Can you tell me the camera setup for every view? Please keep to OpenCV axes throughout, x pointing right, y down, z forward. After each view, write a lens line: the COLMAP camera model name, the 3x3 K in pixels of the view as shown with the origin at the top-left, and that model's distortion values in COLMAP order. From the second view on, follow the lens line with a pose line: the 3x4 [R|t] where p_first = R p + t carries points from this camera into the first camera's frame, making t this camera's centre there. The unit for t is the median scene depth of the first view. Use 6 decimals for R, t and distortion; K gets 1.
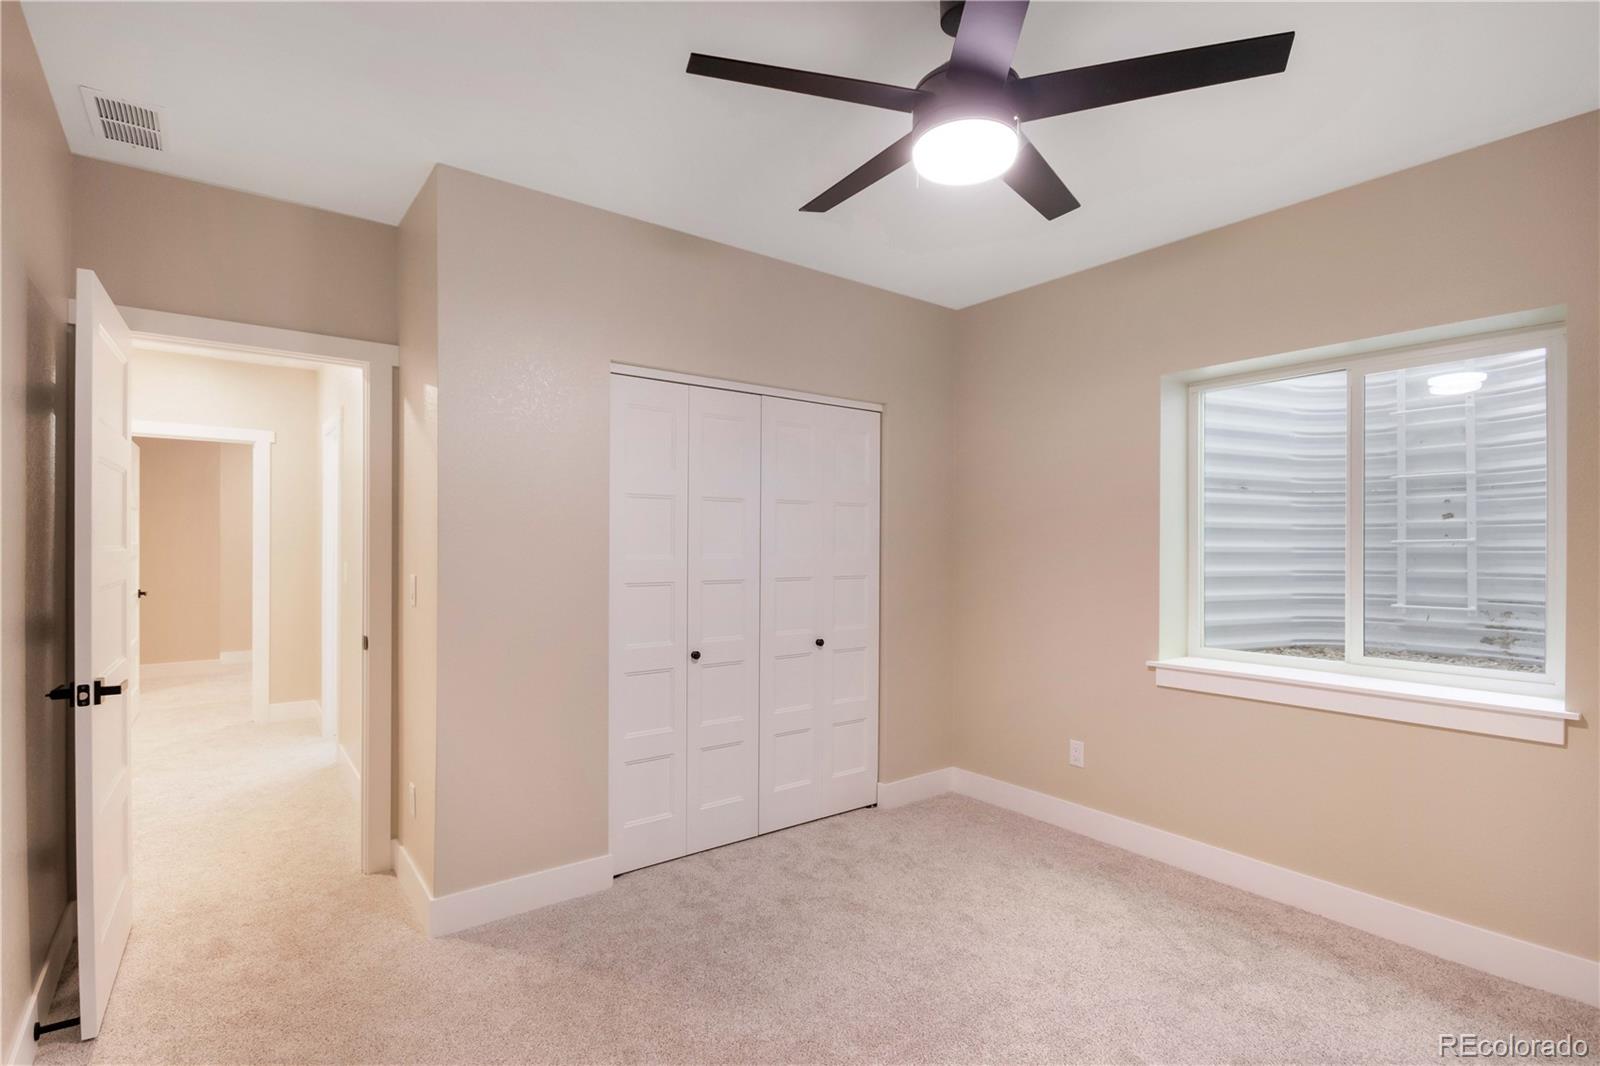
lens RADIAL K [[751.6, 0, 794.4], [0, 751.6, 529.6], [0, 0, 1]] dist [-0.002407, -0.000513]
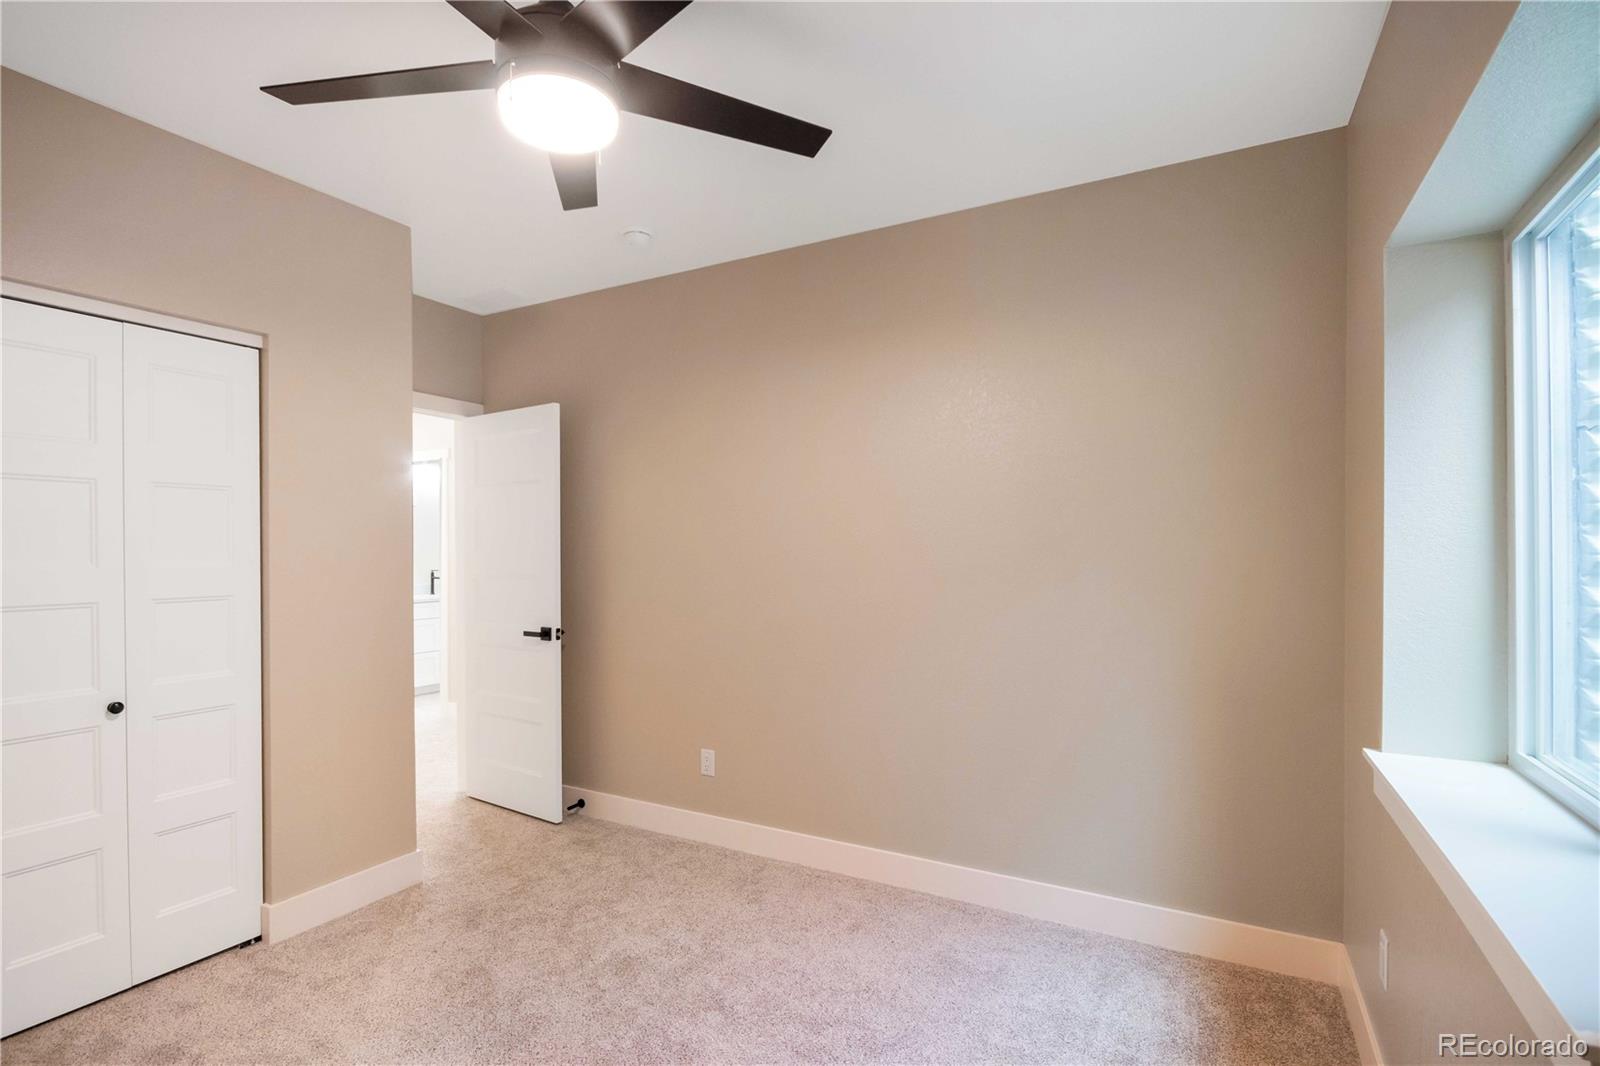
lens RADIAL K [[751.6, 0, 794.4], [0, 751.6, 529.6], [0, 0, 1]] dist [-0.002407, -0.000513]
pose [[0.911943, 0.015876, 0.410010, 0.254573], [-0.012759, 0.999865, -0.010336, 0.003665], [-0.410119, 0.004194, 0.912023, 0.190529]]
